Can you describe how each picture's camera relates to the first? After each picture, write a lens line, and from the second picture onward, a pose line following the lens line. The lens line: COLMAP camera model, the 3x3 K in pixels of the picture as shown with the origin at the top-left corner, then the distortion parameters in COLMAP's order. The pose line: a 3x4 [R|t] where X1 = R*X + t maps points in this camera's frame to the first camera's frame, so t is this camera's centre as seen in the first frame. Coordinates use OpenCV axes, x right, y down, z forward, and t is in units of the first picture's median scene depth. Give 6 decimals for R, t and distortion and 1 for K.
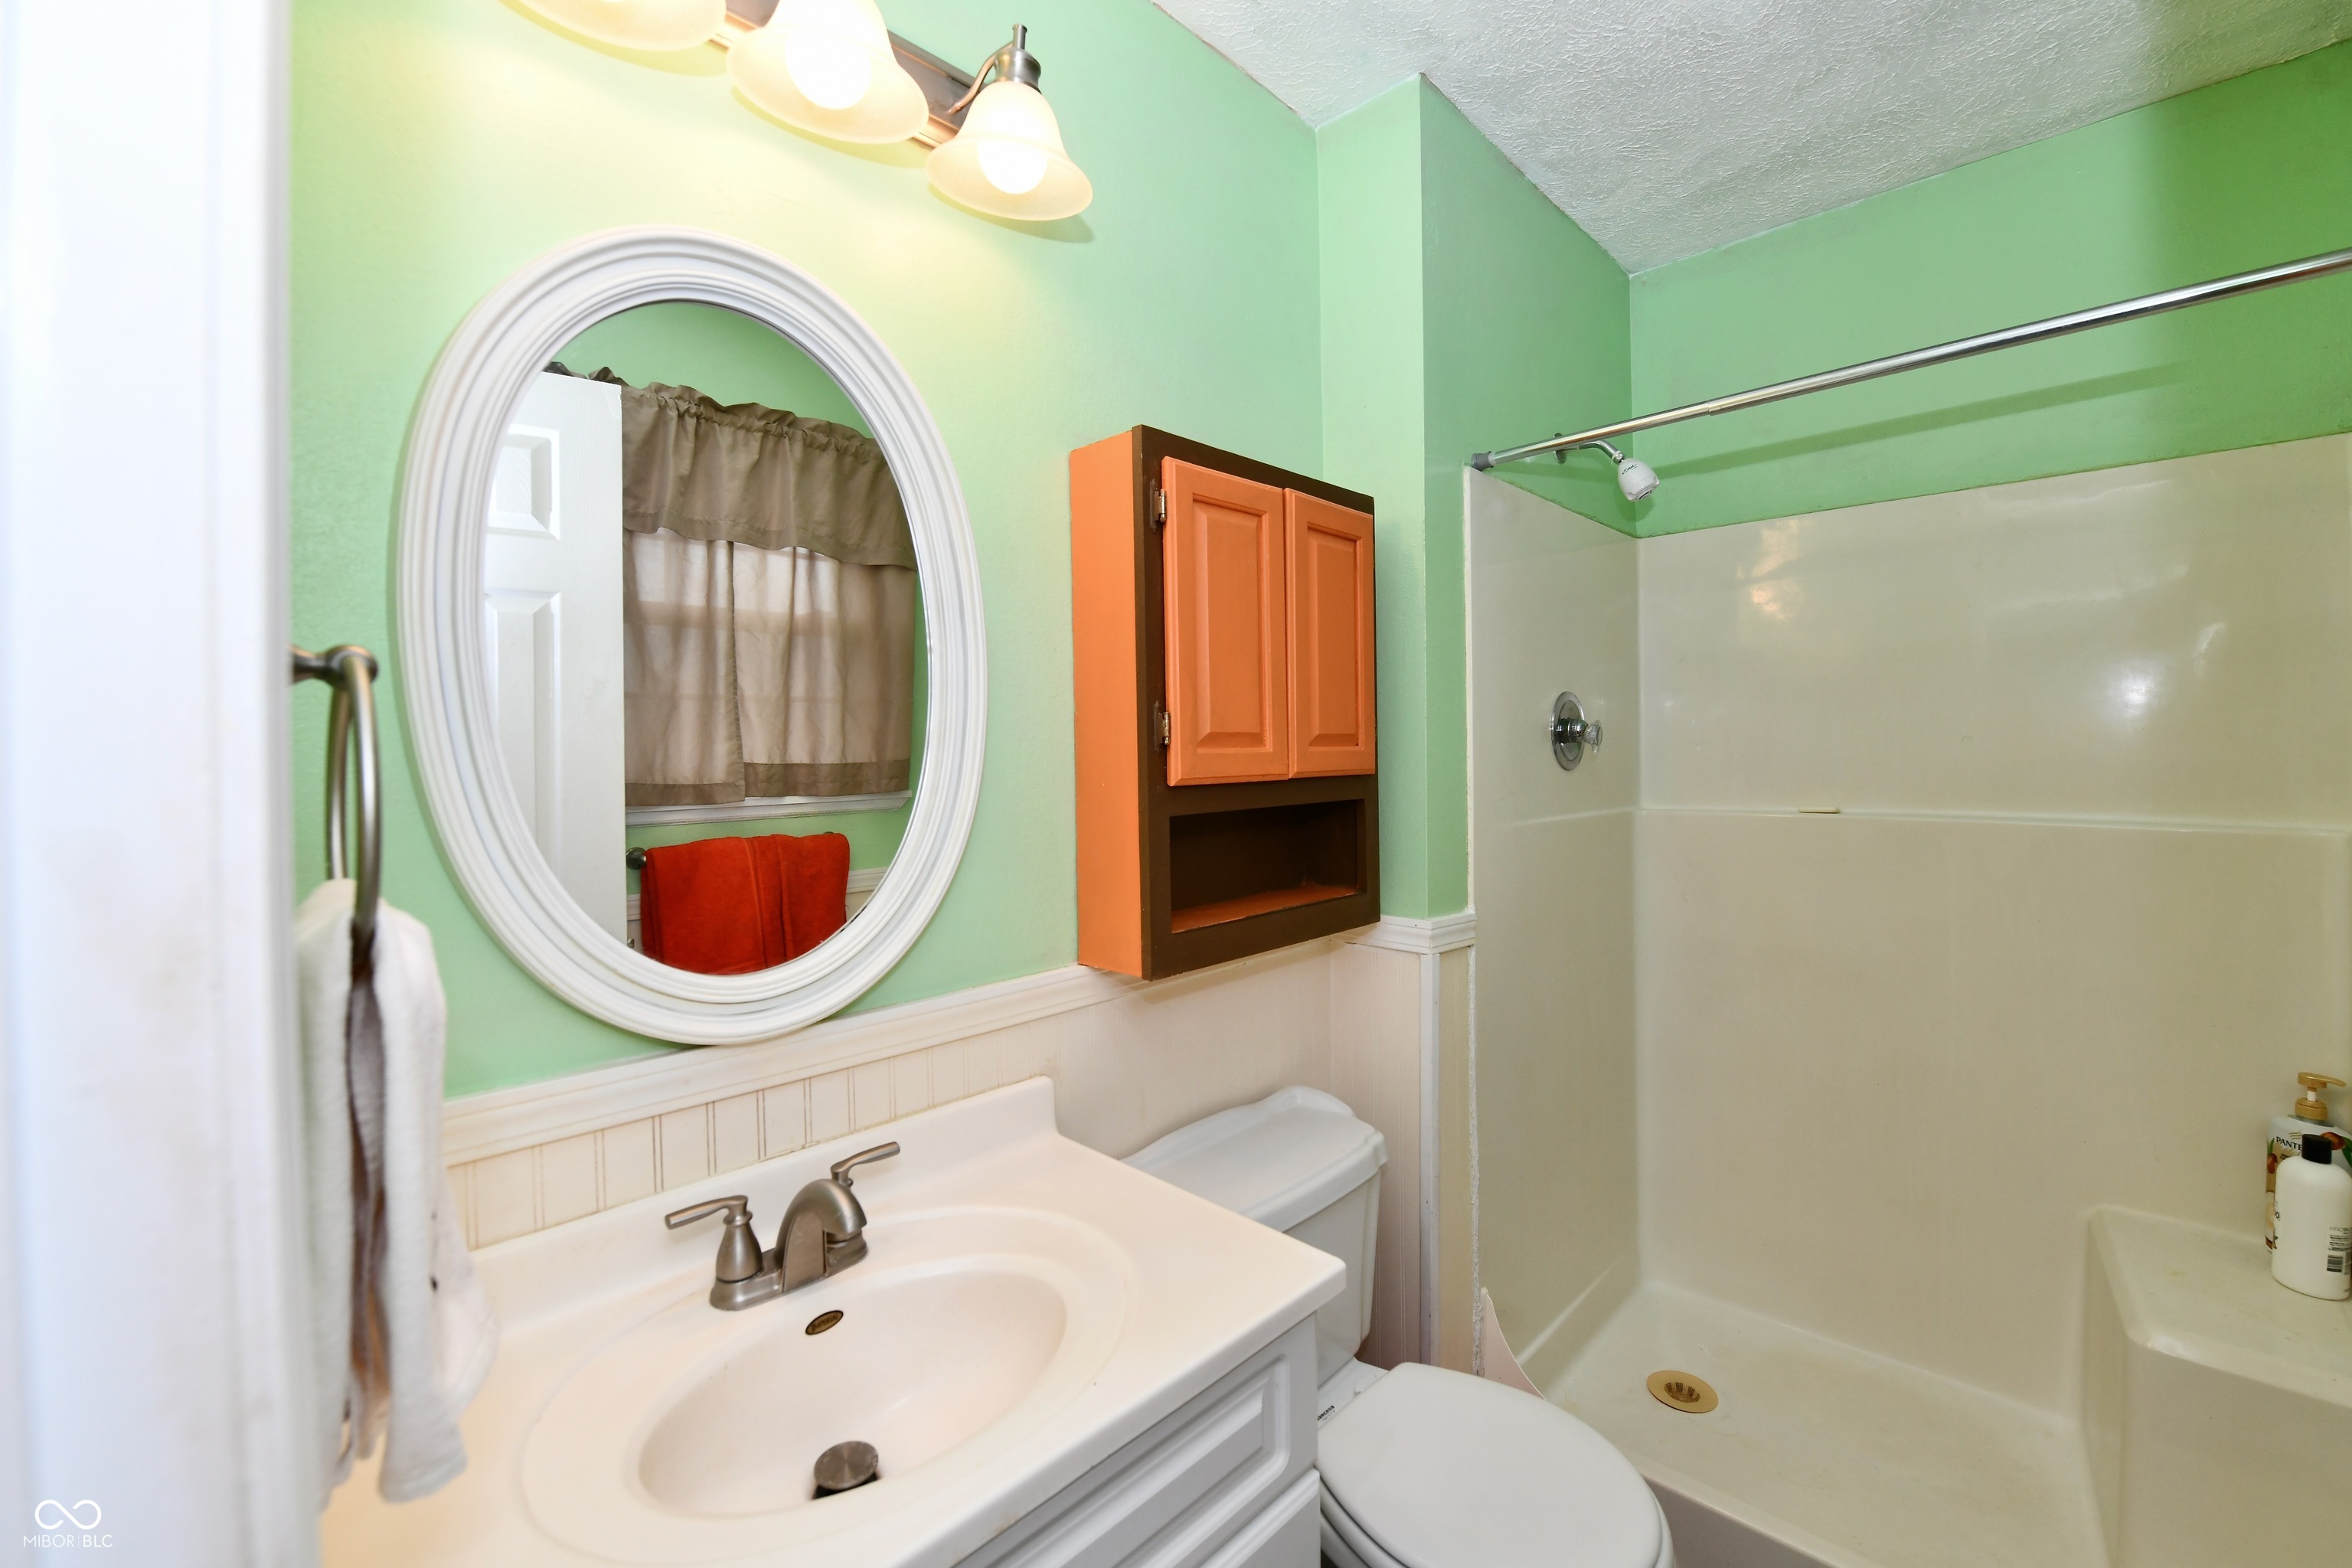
lens RADIAL K [[971.9, 0, 1196.4], [0, 971.9, 750.1], [0, 0, 1]] dist [-0.003745, -0.005706]
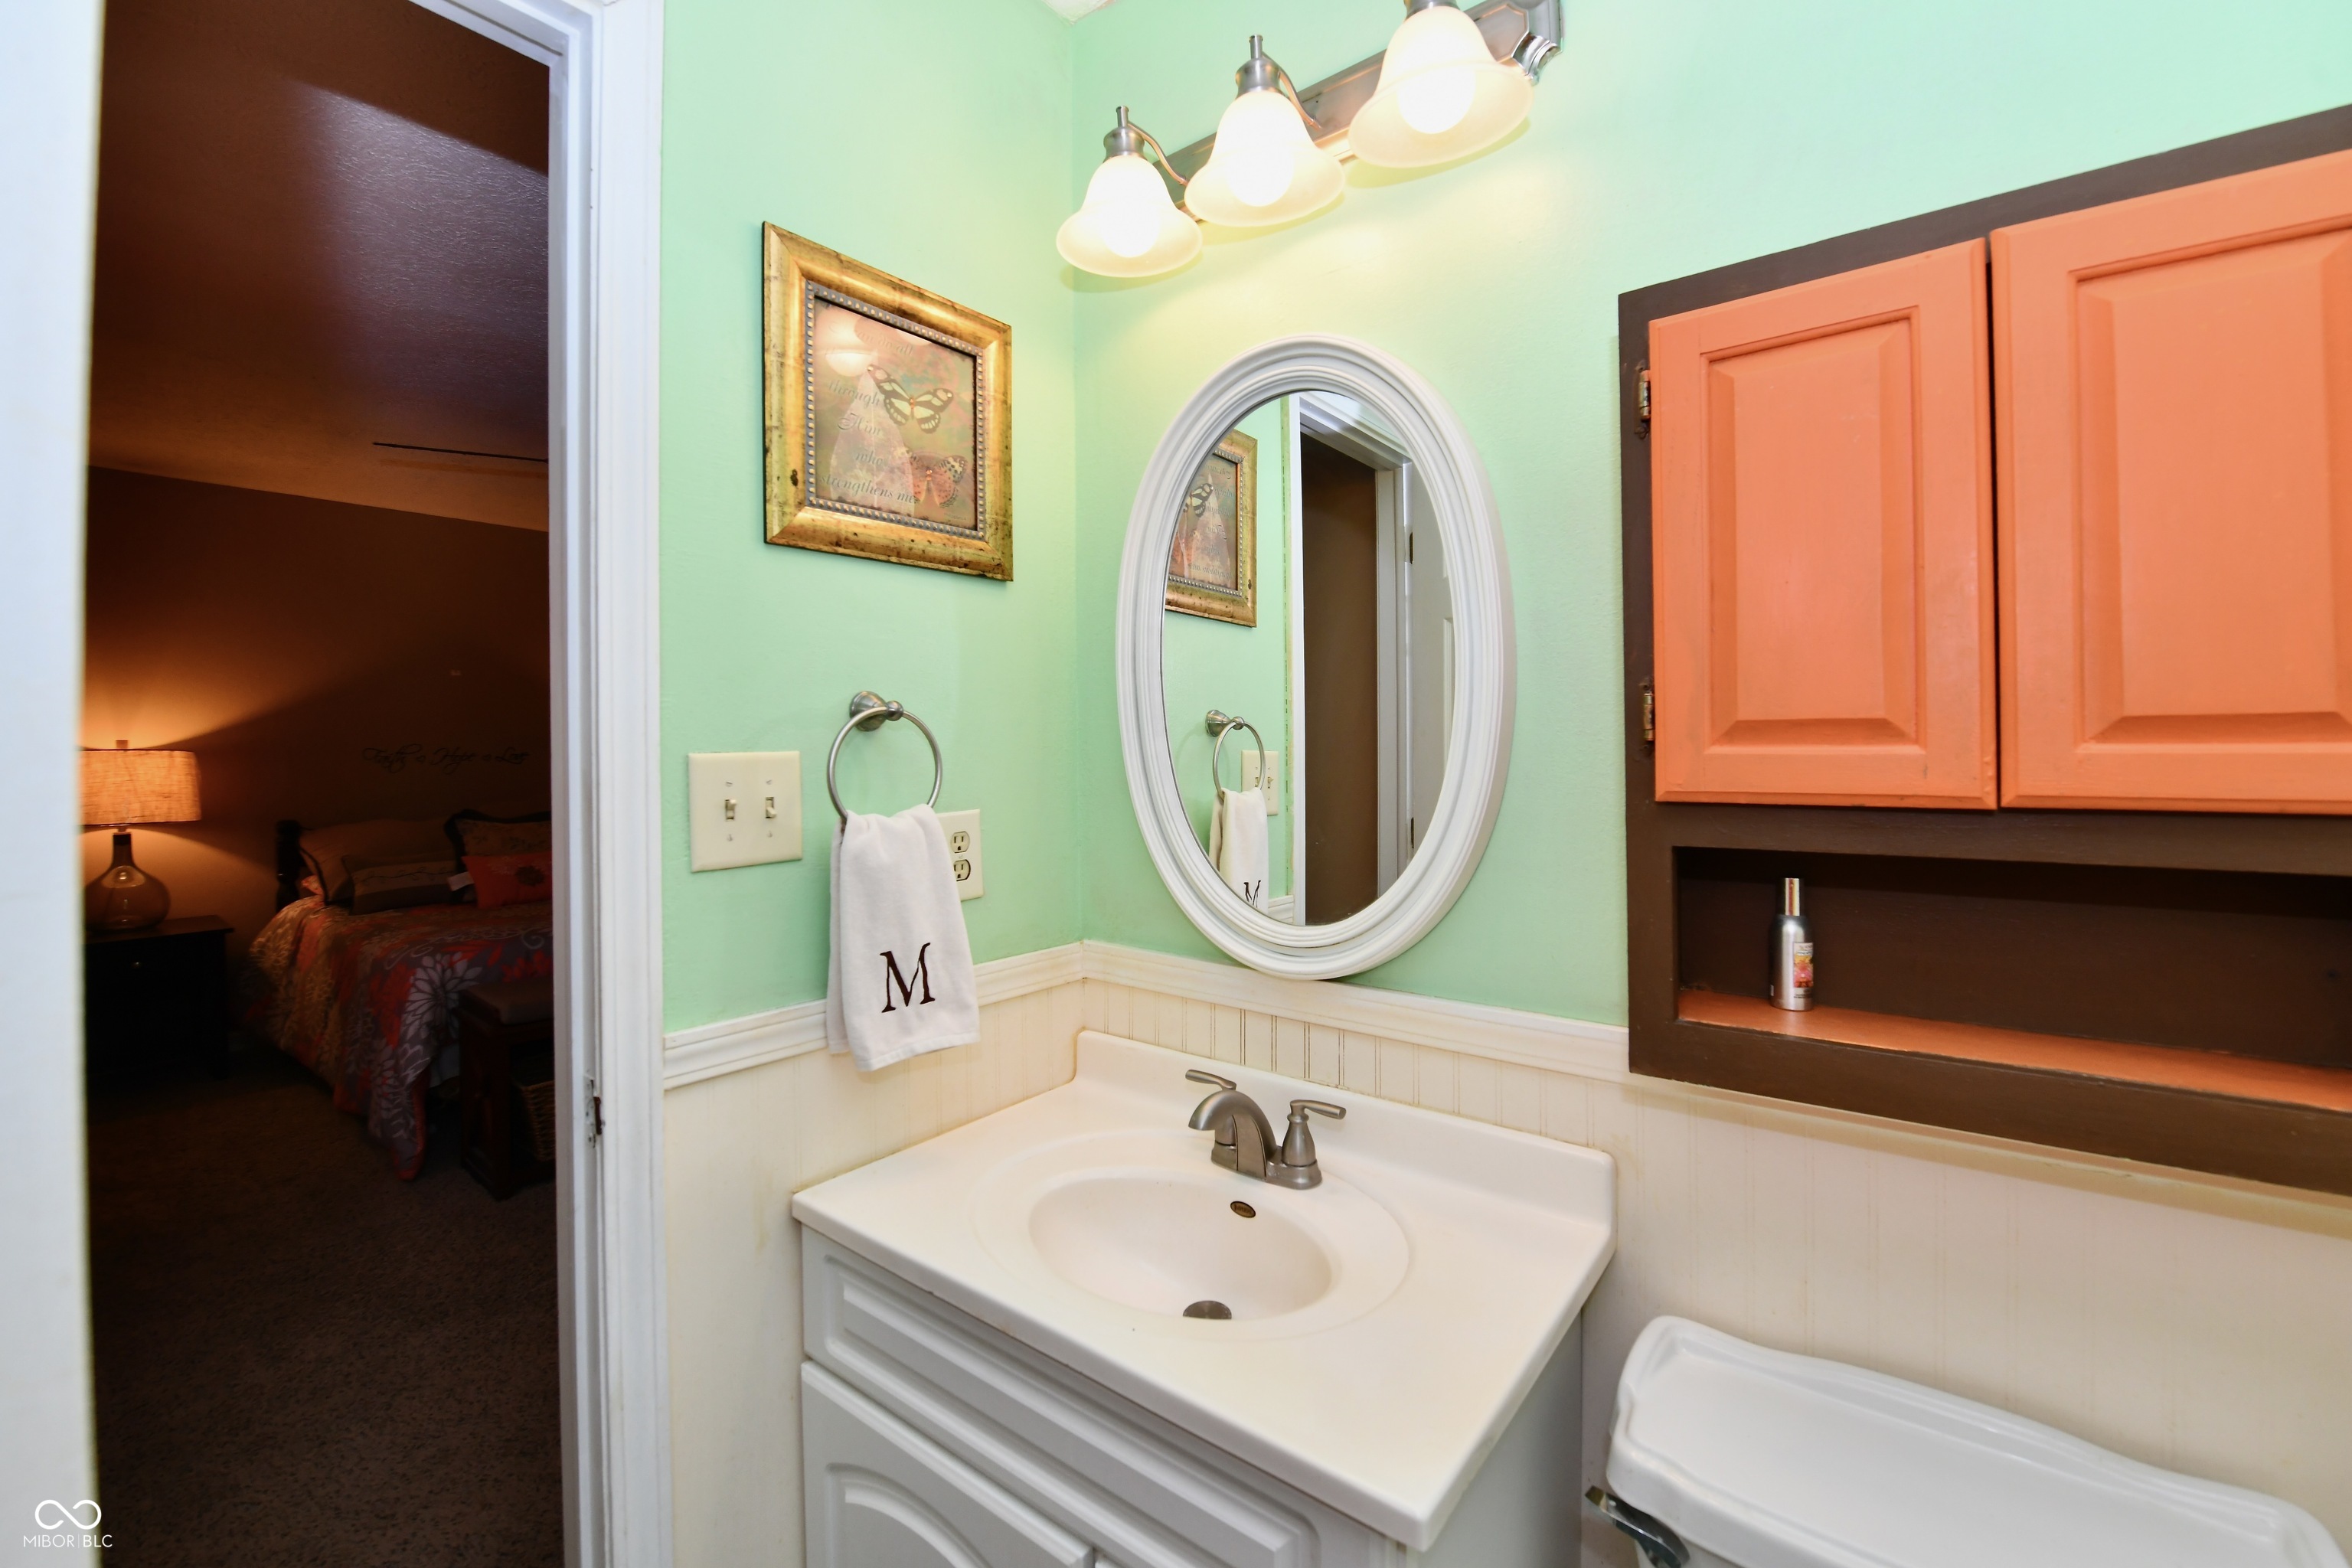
lens RADIAL K [[971.9, 0, 1196.4], [0, 971.9, 750.1], [0, 0, 1]] dist [-0.003745, -0.005706]
pose [[0.104294, 0.010880, -0.994487, 0.629500], [0.002682, 0.999933, 0.011221, -0.007417], [0.994543, -0.003838, 0.104258, 0.612095]]
